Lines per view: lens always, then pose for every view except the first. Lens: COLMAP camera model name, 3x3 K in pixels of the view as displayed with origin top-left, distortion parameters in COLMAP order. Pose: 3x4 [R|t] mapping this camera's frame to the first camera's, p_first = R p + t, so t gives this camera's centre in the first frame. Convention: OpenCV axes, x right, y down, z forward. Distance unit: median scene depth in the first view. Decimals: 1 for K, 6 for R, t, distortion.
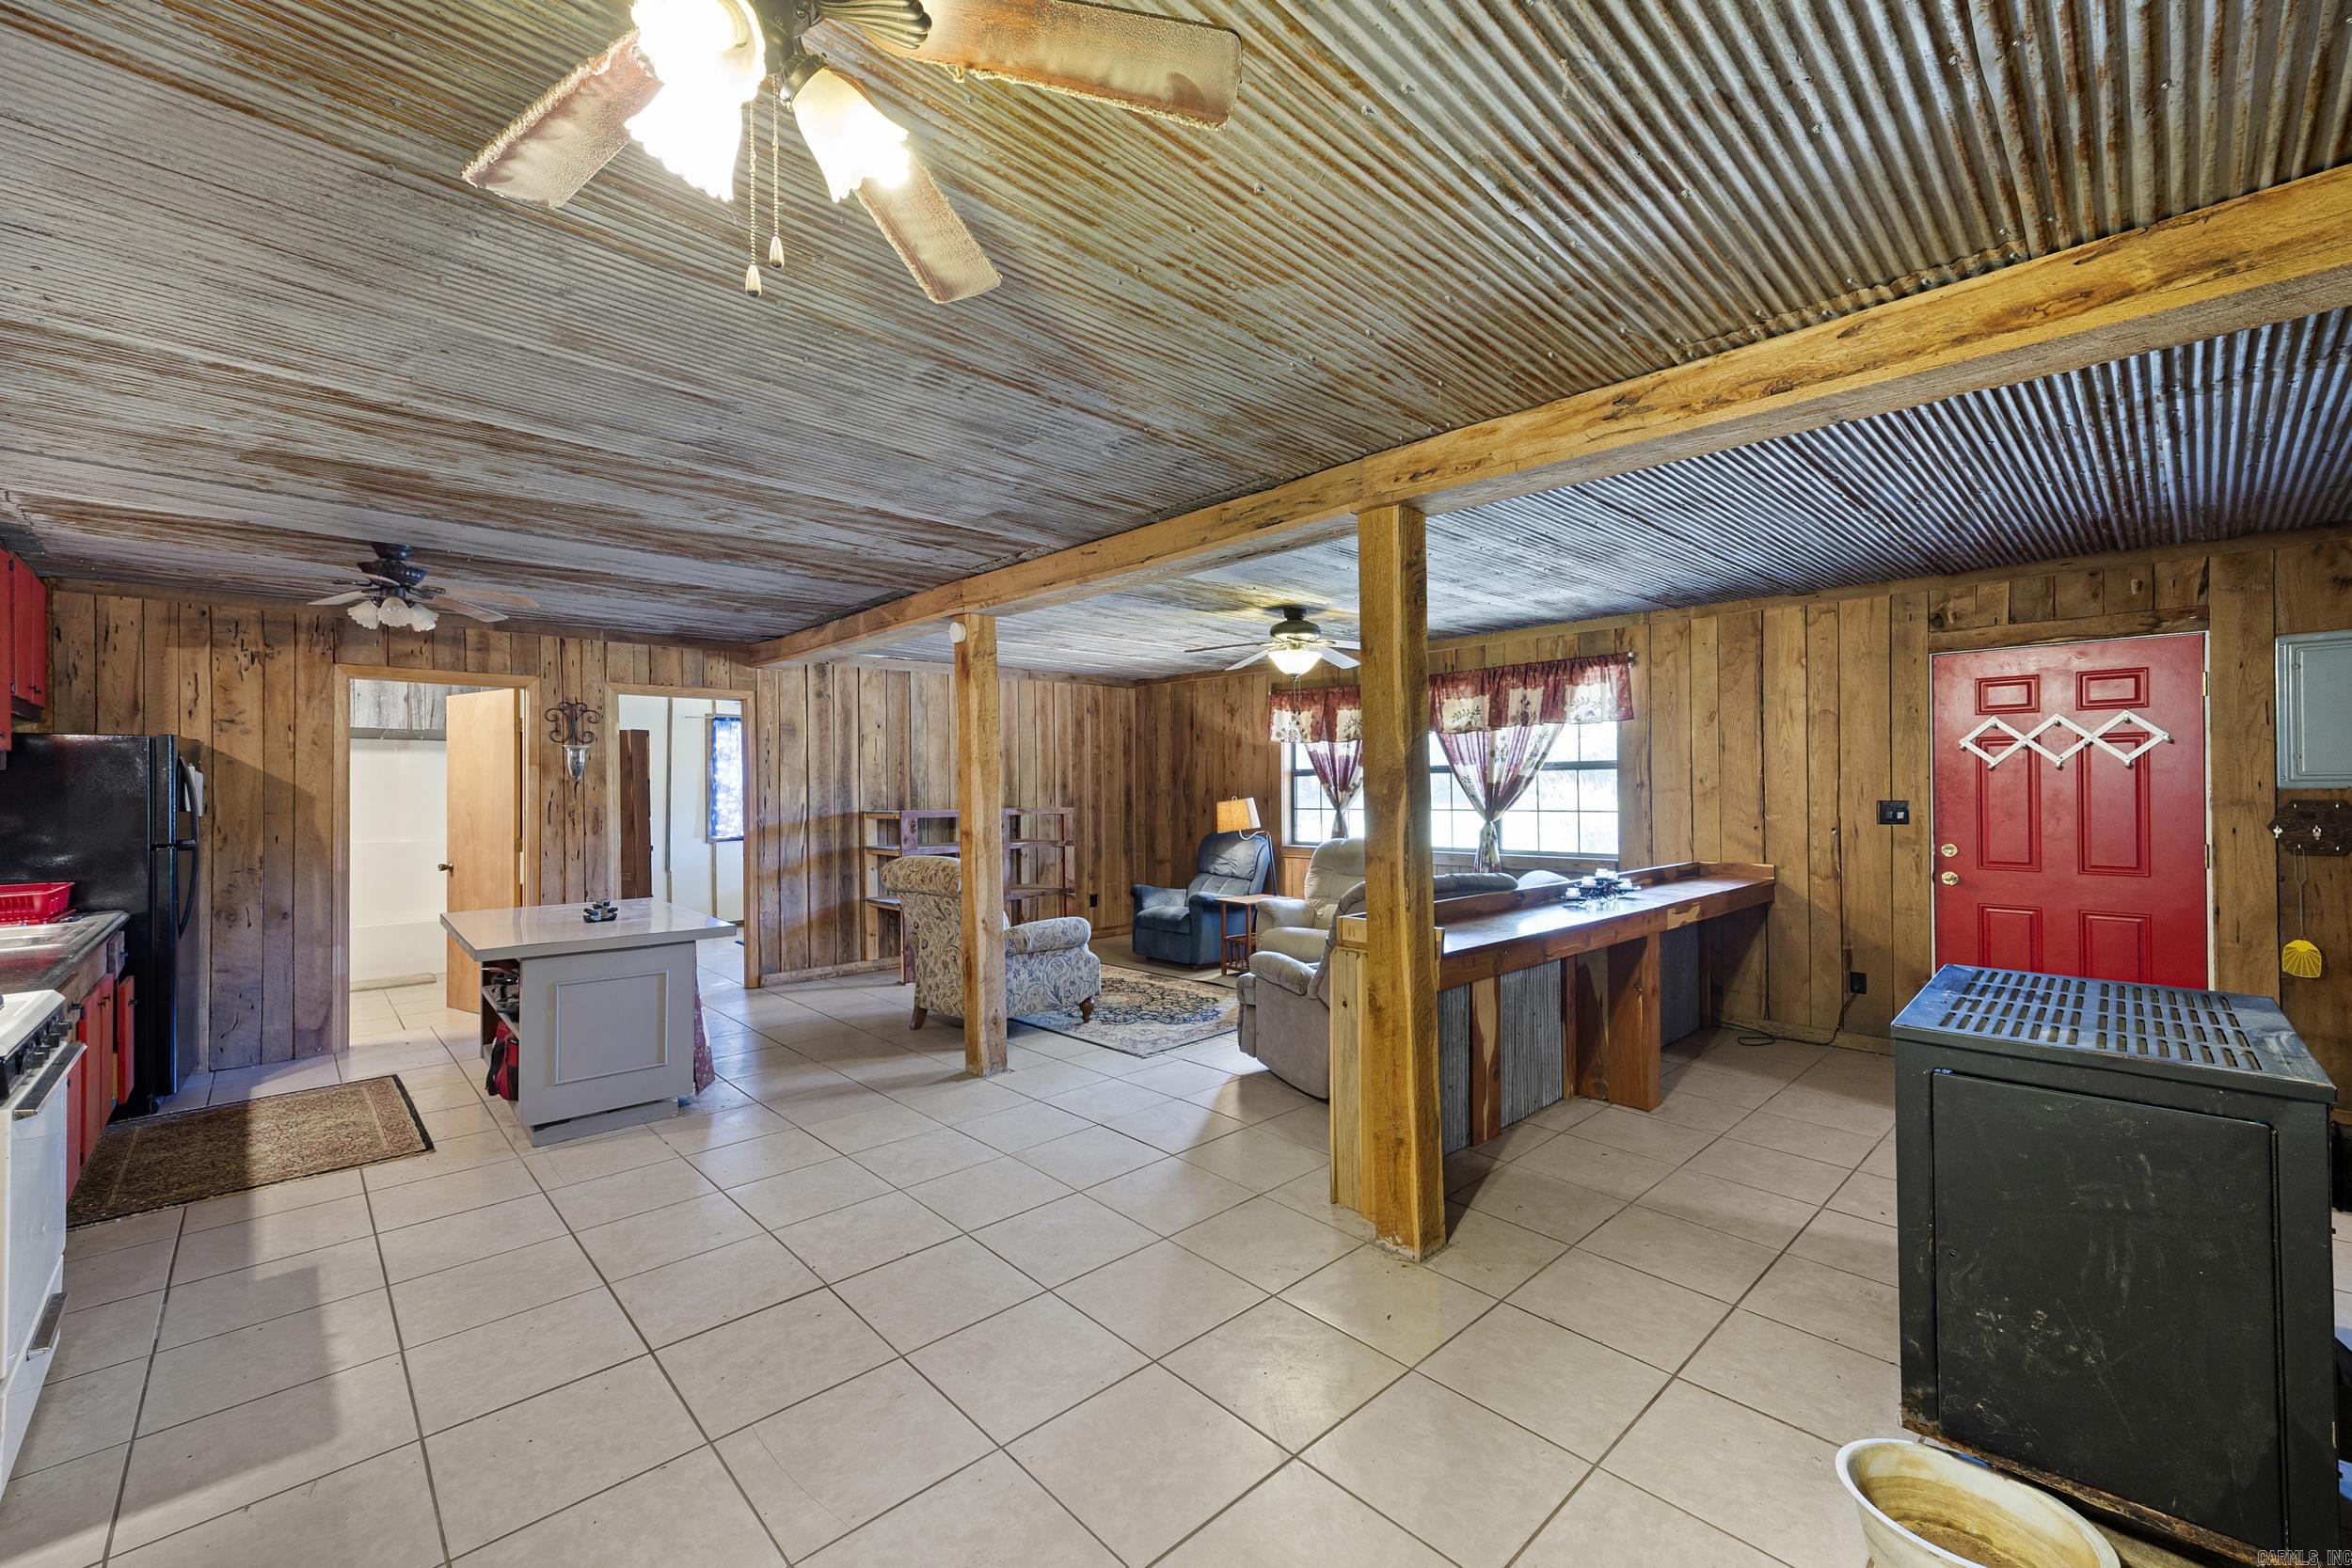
lens RADIAL K [[957.6, 0, 1187.2], [0, 957.6, 788.8], [0, 0, 1]] dist [0.006394, 0.000281]
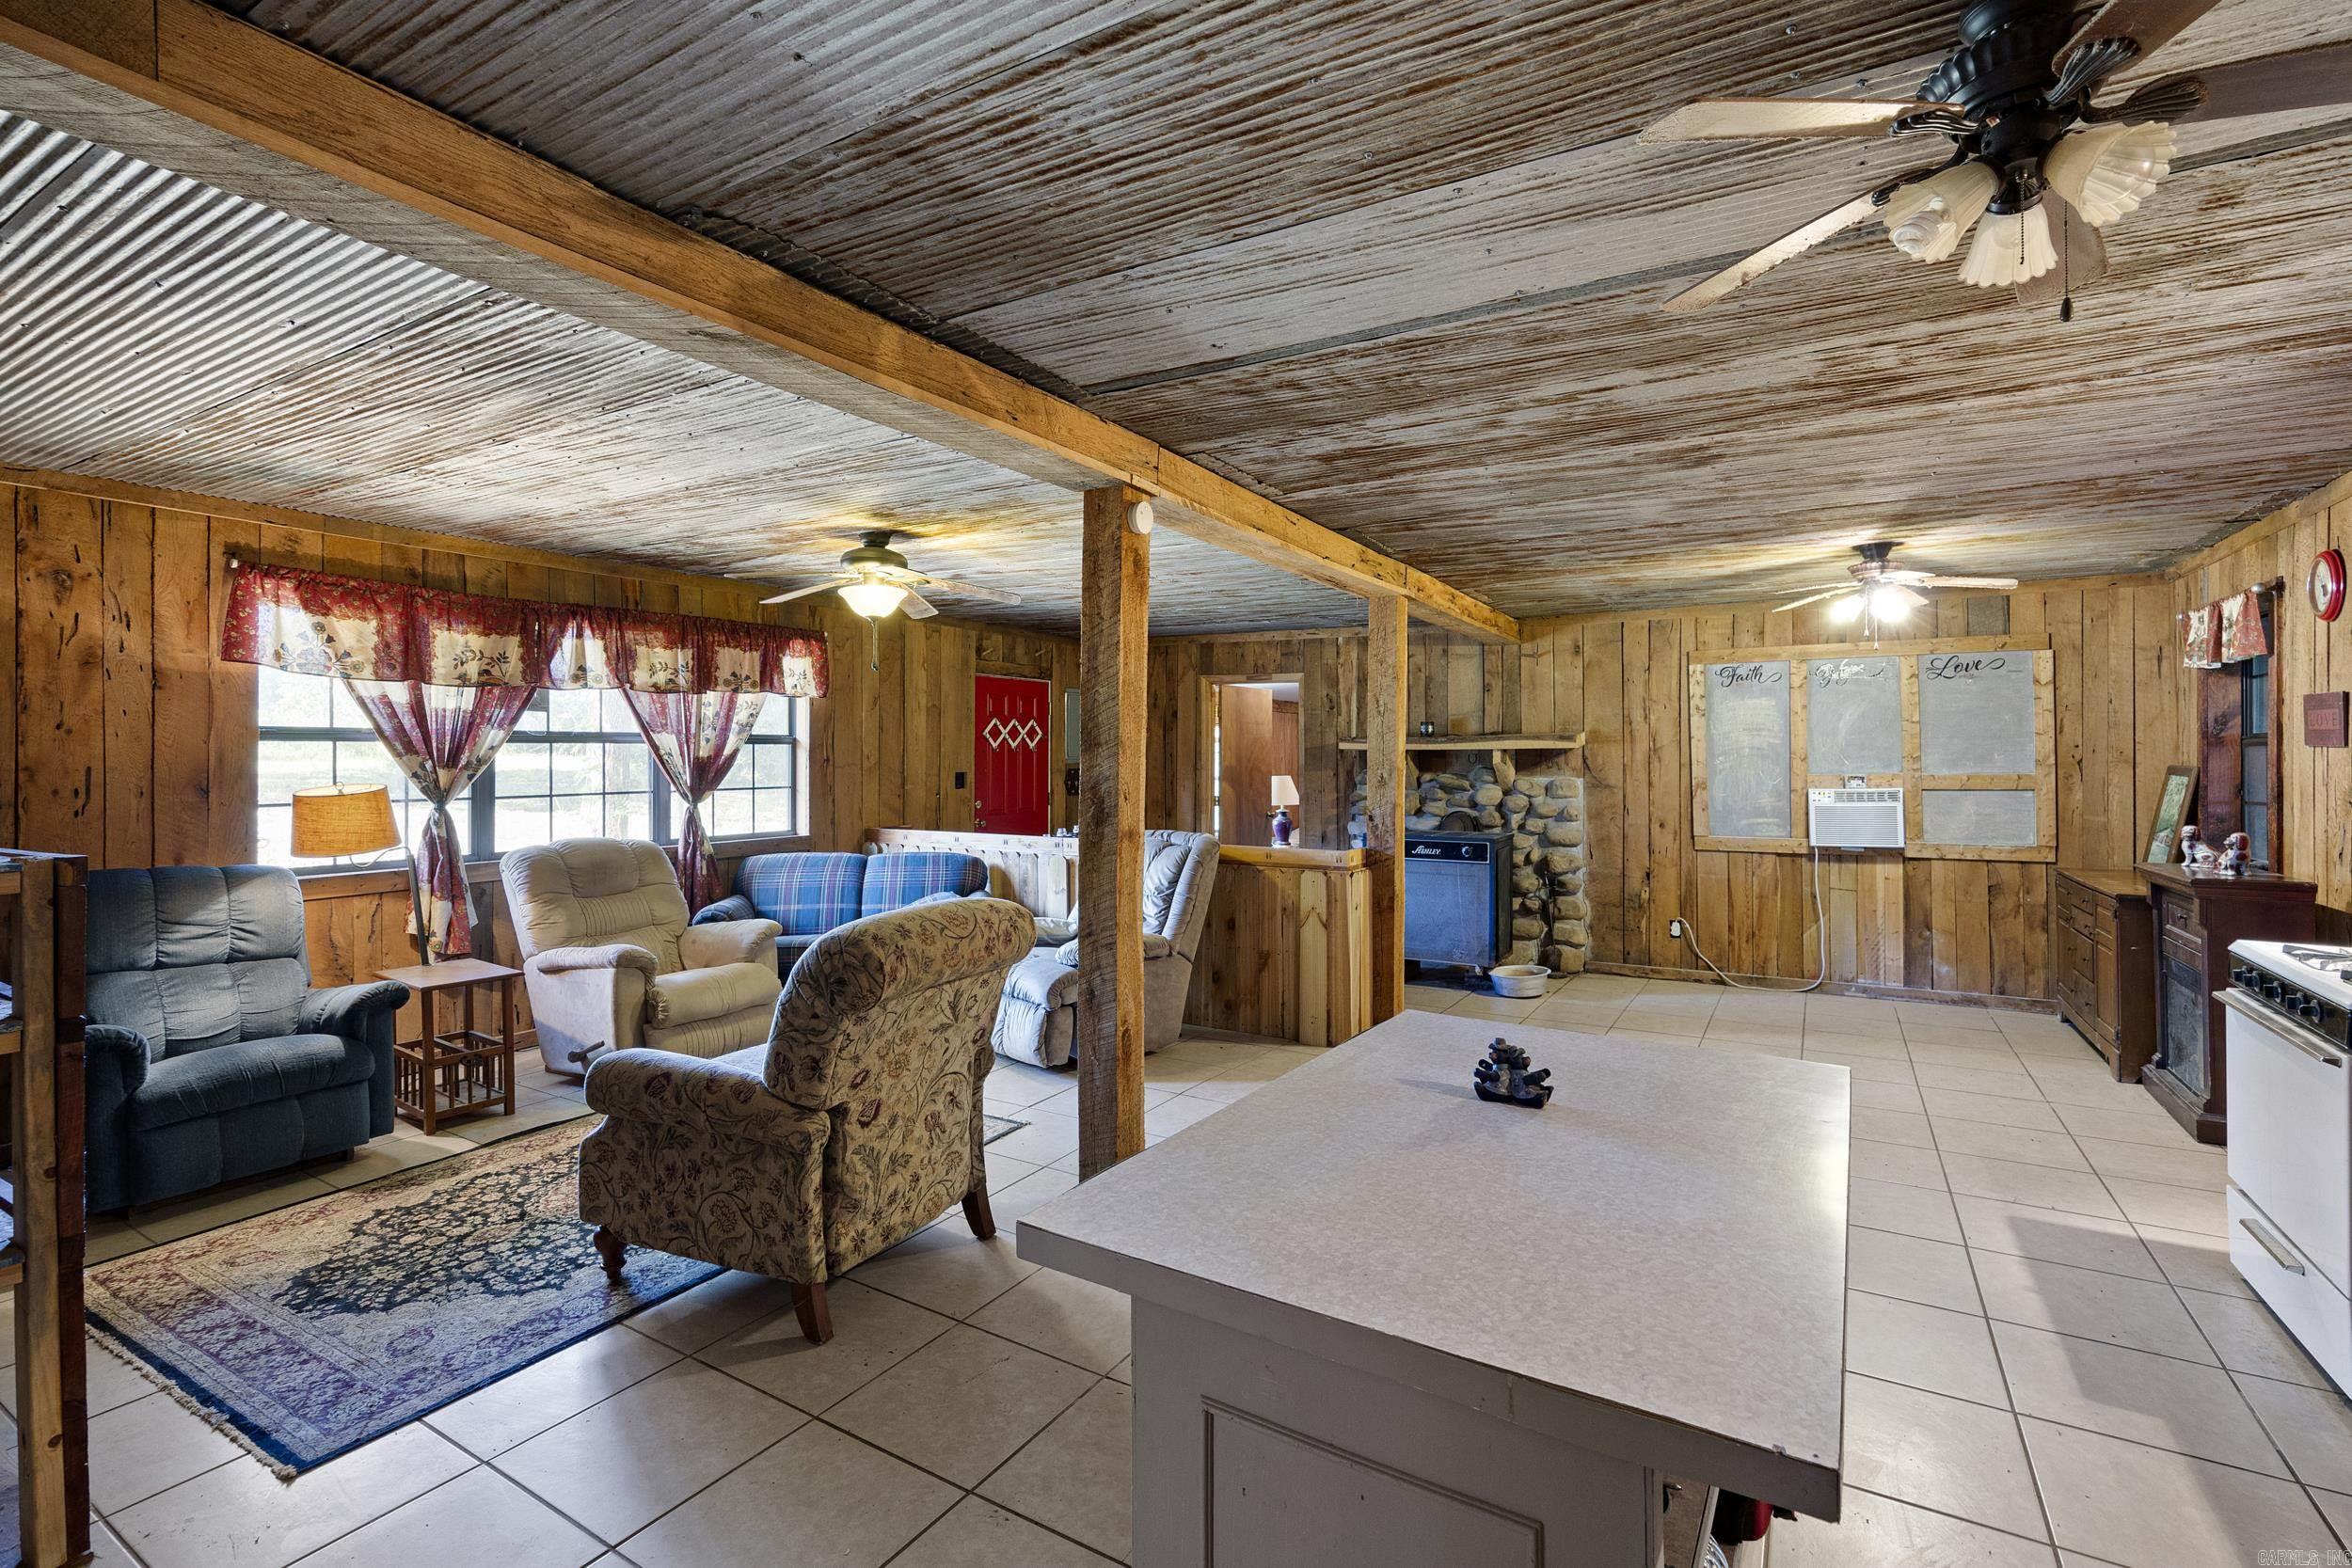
lens RADIAL K [[1042.6, 0, 1209.6], [0, 1042.6, 746.2], [0, 0, 1]] dist [-0.004827, 0.000142]
pose [[-0.274614, 0.015102, 0.961436, -0.866176], [0.003197, 0.999885, -0.014792, -0.001512], [-0.961549, -0.000989, -0.274631, 1.083964]]
